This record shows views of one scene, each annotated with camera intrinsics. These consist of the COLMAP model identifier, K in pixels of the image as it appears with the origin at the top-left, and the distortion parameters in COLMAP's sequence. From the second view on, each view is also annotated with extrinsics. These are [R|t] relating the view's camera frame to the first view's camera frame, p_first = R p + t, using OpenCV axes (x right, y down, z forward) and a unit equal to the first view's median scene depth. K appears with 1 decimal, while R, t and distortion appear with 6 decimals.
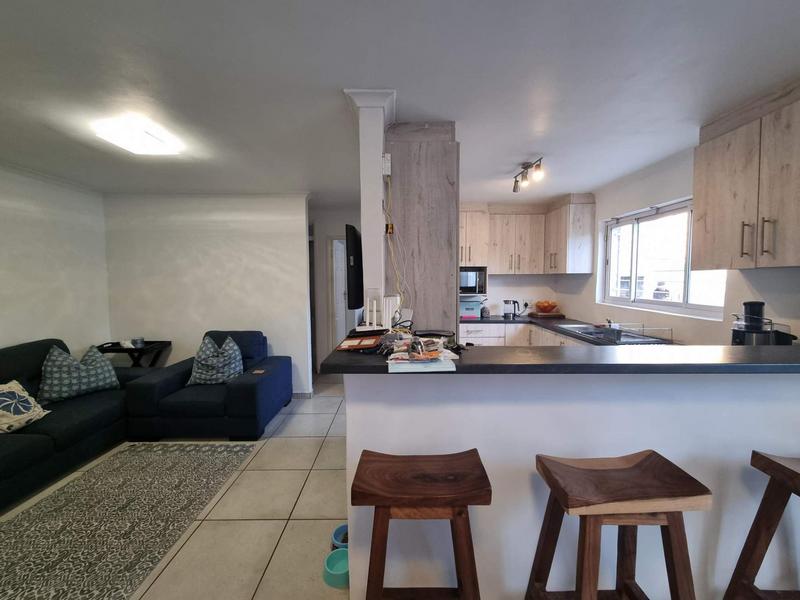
lens RADIAL K [[324.0, 0, 402.4], [0, 324.0, 299.7], [0, 0, 1]] dist [0.001008, -0.001330]
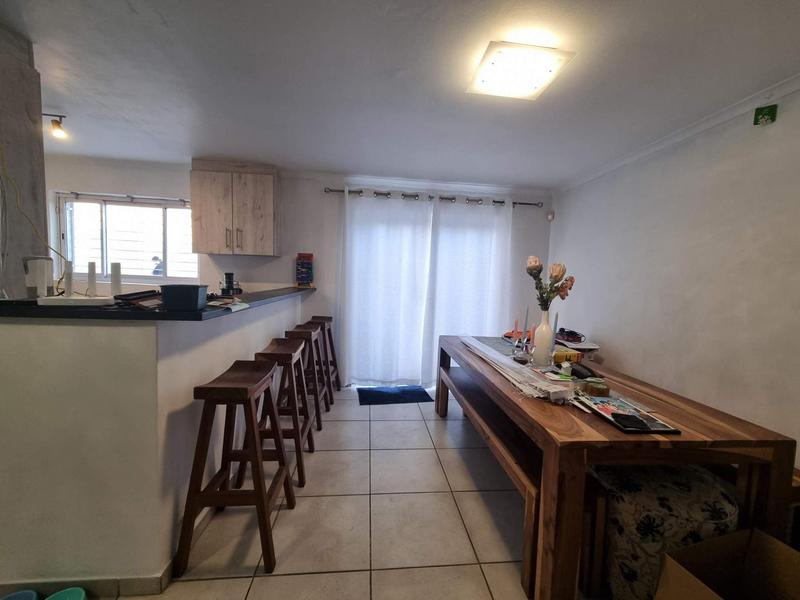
lens RADIAL K [[324.0, 0, 397.9], [0, 324.0, 297.6], [0, 0, 1]] dist [0.001008, -0.001330]
pose [[-0.079698, -0.064554, 0.994727, -0.585995], [0.023216, 0.997510, 0.066594, 0.033549], [-0.996549, 0.028401, -0.078001, 0.147430]]
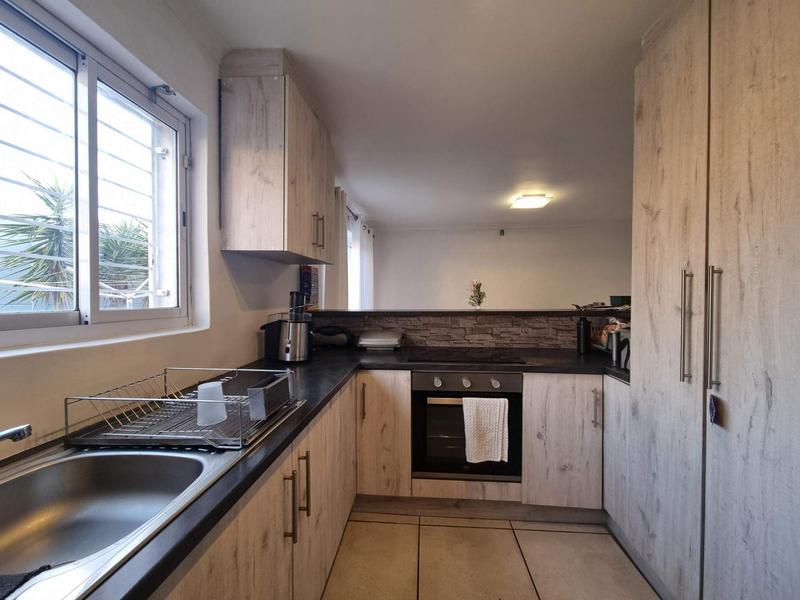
lens RADIAL K [[324.0, 0, 400.6], [0, 324.0, 302.4], [0, 0, 1]] dist [0.001008, -0.001330]
pose [[-0.995067, 0.012288, 0.098443, 0.497342], [0.019851, 0.996893, 0.076222, -0.023740], [-0.097200, 0.077800, -0.992219, 1.439563]]
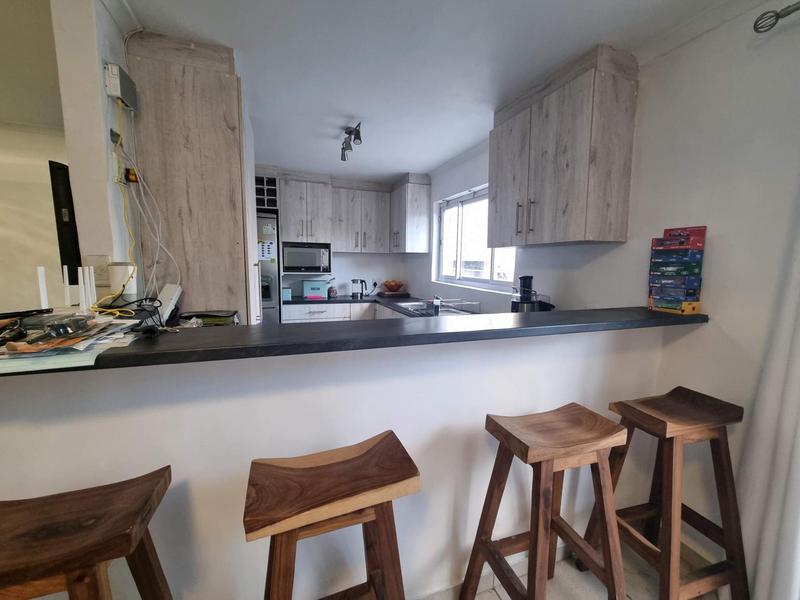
lens RADIAL K [[324.0, 0, 400.8], [0, 324.0, 298.5], [0, 0, 1]] dist [0.001008, -0.001330]
pose [[0.938615, -0.020591, 0.344352, 0.207896], [0.003772, 0.998770, 0.049439, 0.020718], [-0.344946, -0.045106, 0.937538, 0.065007]]
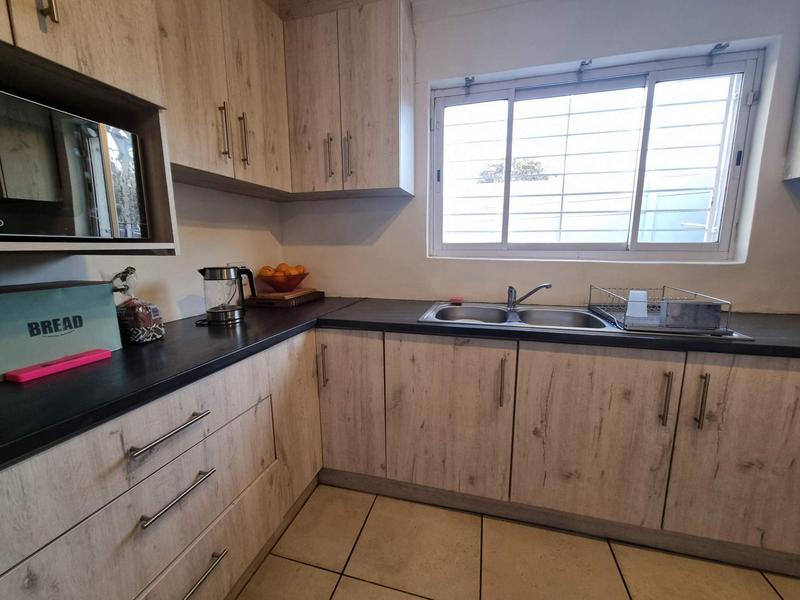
lens RADIAL K [[324.0, 0, 401.5], [0, 324.0, 300.2], [0, 0, 1]] dist [0.001008, -0.001330]
pose [[0.274895, -0.155855, 0.948758, 0.149149], [0.064212, 0.987547, 0.143622, 0.000530], [-0.959328, 0.021441, 0.281479, 1.342179]]
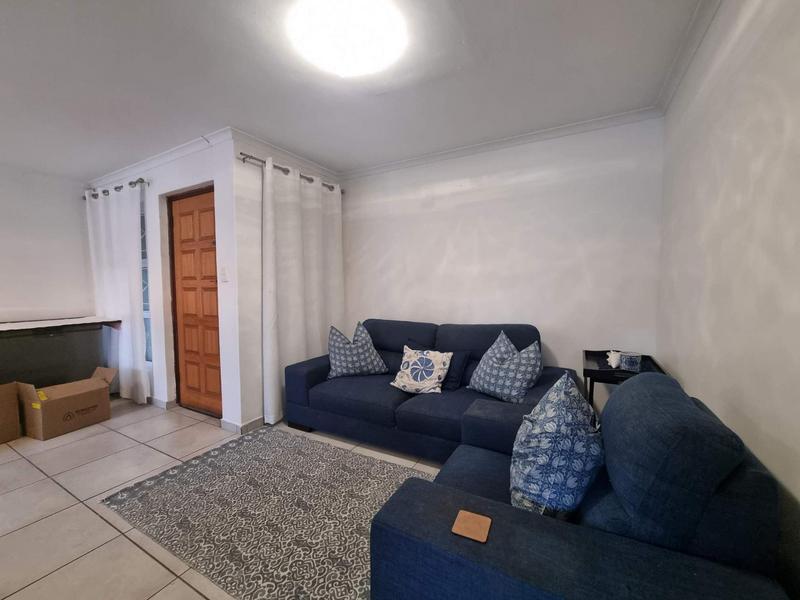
lens RADIAL K [[324.0, 0, 402.2], [0, 324.0, 300.8], [0, 0, 1]] dist [0.001008, -0.001330]
pose [[-0.491127, 0.053841, -0.869423, -0.205401], [-0.044984, 0.995189, 0.087041, -0.003384], [0.869926, 0.081858, -0.486342, 1.305847]]
